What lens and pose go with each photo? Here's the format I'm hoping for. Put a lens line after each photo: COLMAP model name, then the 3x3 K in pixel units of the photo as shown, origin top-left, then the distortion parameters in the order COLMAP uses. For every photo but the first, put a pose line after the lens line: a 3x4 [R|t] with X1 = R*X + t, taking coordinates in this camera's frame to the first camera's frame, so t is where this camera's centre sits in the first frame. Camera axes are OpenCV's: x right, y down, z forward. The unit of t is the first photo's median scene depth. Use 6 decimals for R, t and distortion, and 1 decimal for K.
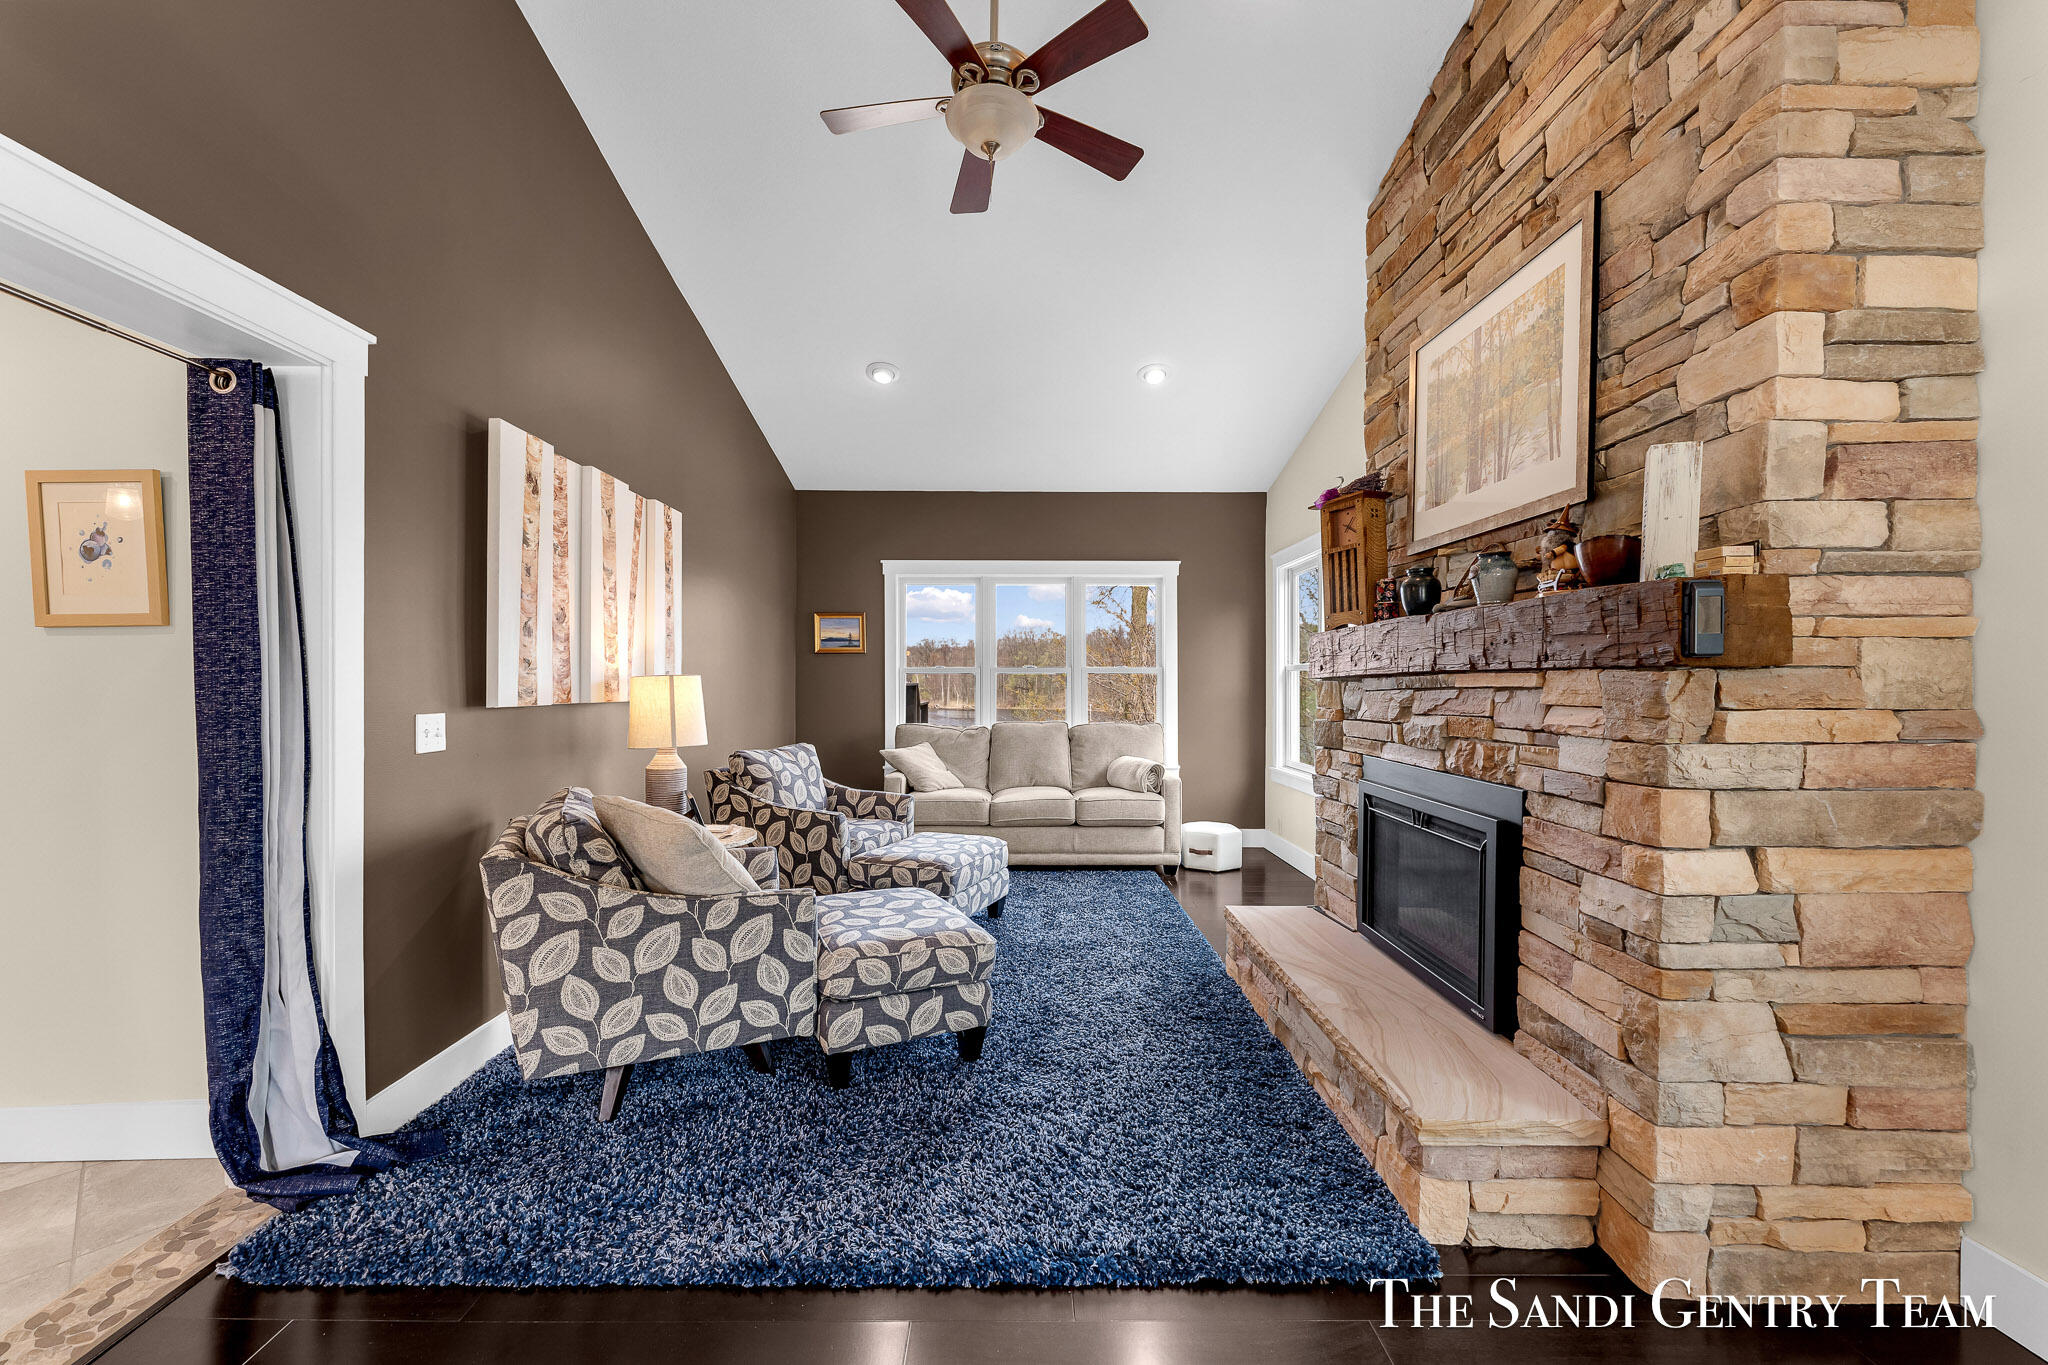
lens RADIAL K [[815.7, 0, 1016.4], [0, 815.7, 692.3], [0, 0, 1]] dist [-0.001862, -0.001515]
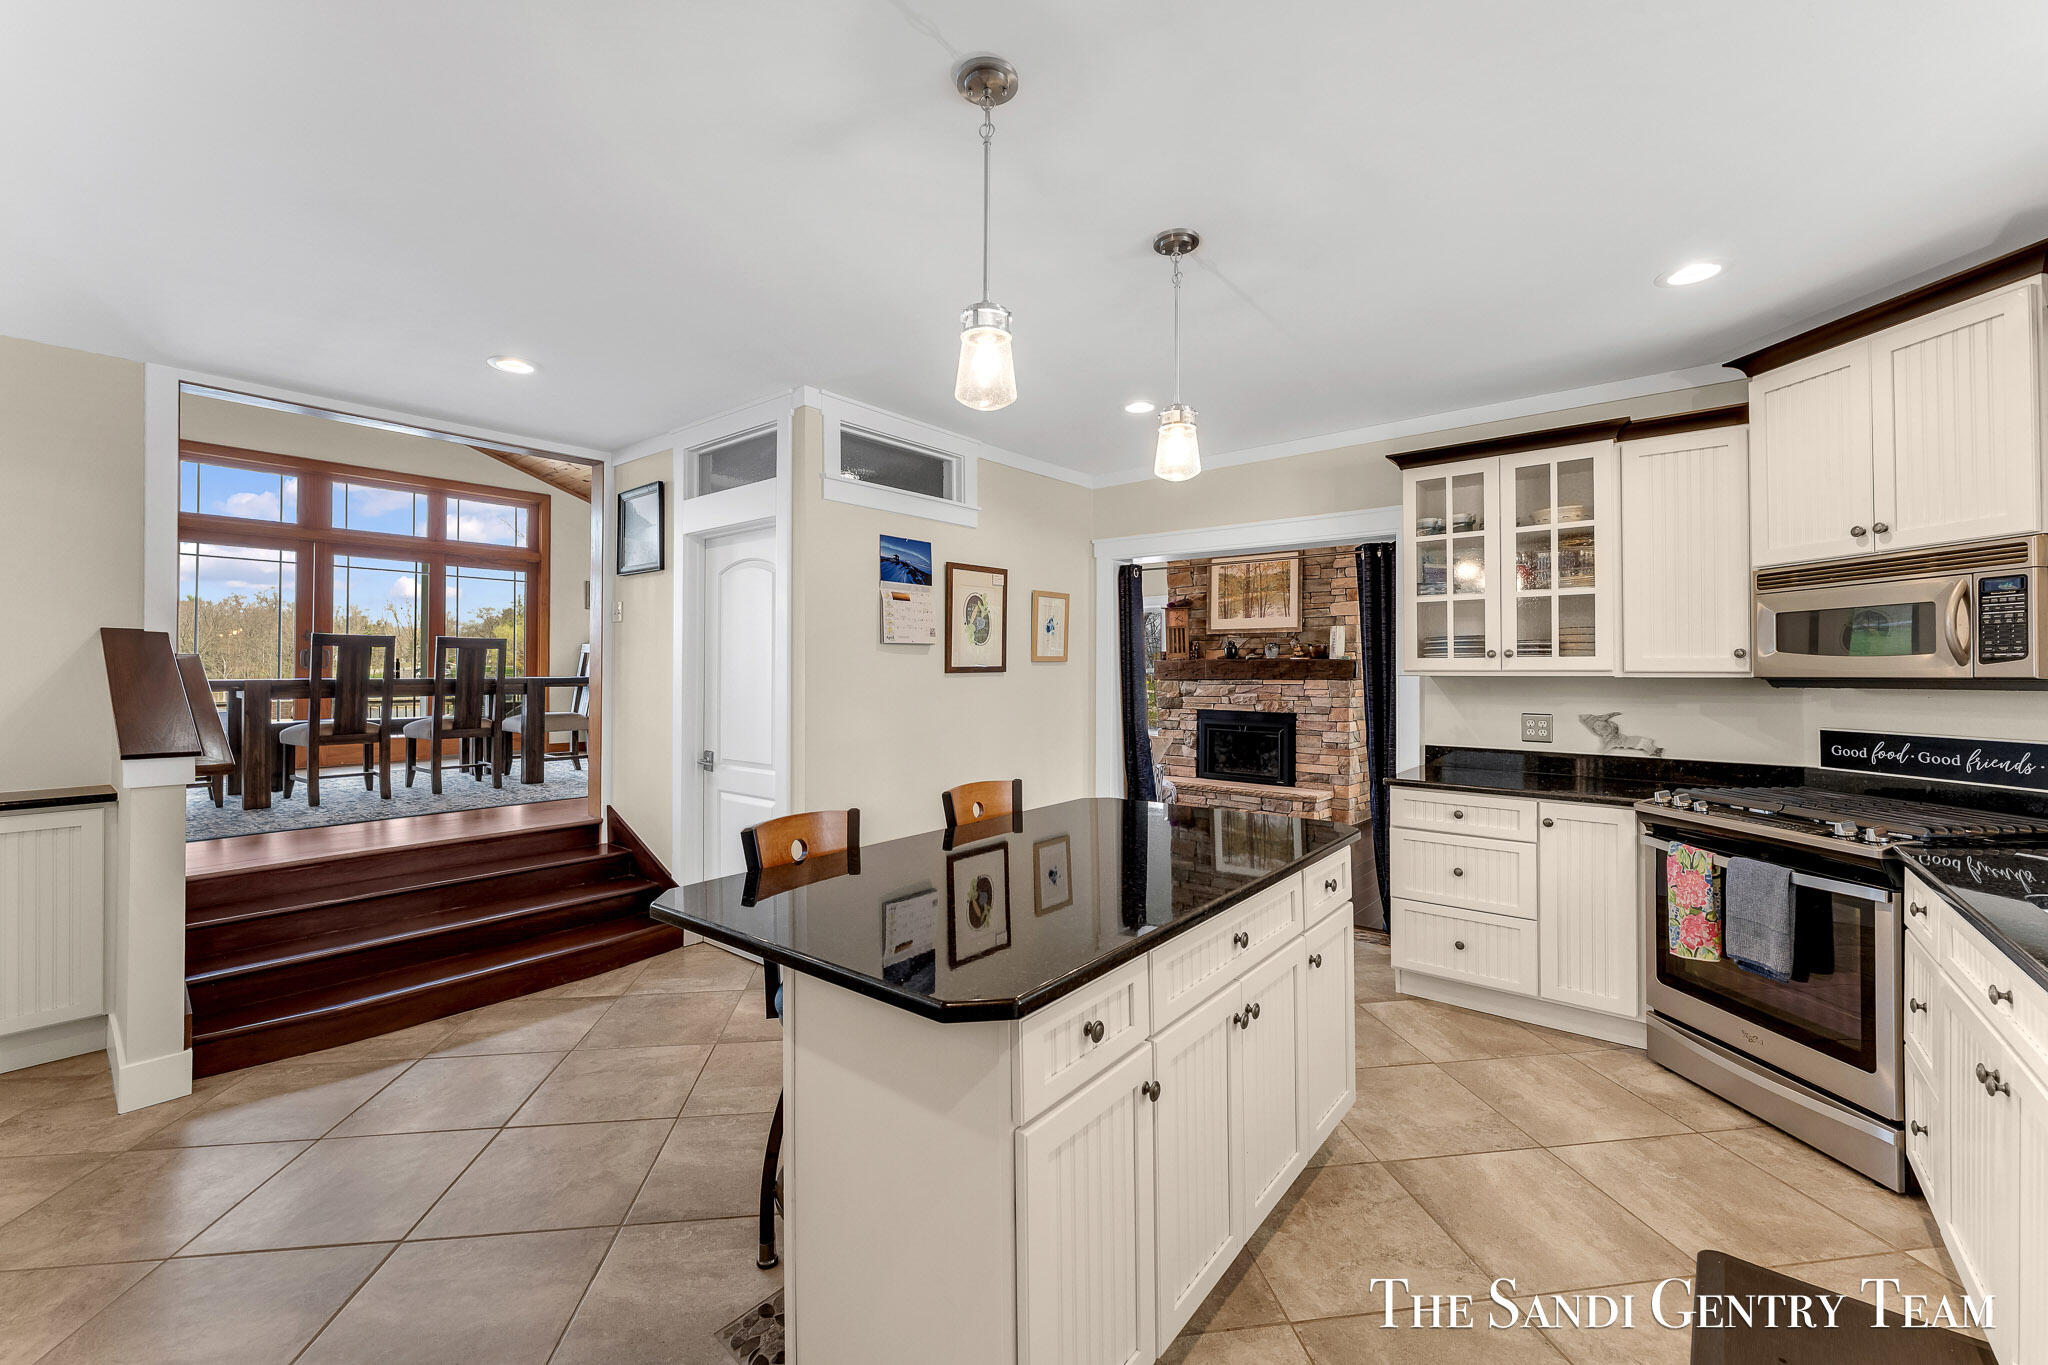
lens RADIAL K [[815.7, 0, 1019.0], [0, 815.7, 659.6], [0, 0, 1]] dist [-0.001862, -0.001515]
pose [[0.628526, 0.014803, 0.777648, -2.342665], [0.003025, 0.999765, -0.021476, -0.032143], [-0.777783, 0.015850, 0.628333, -0.233359]]
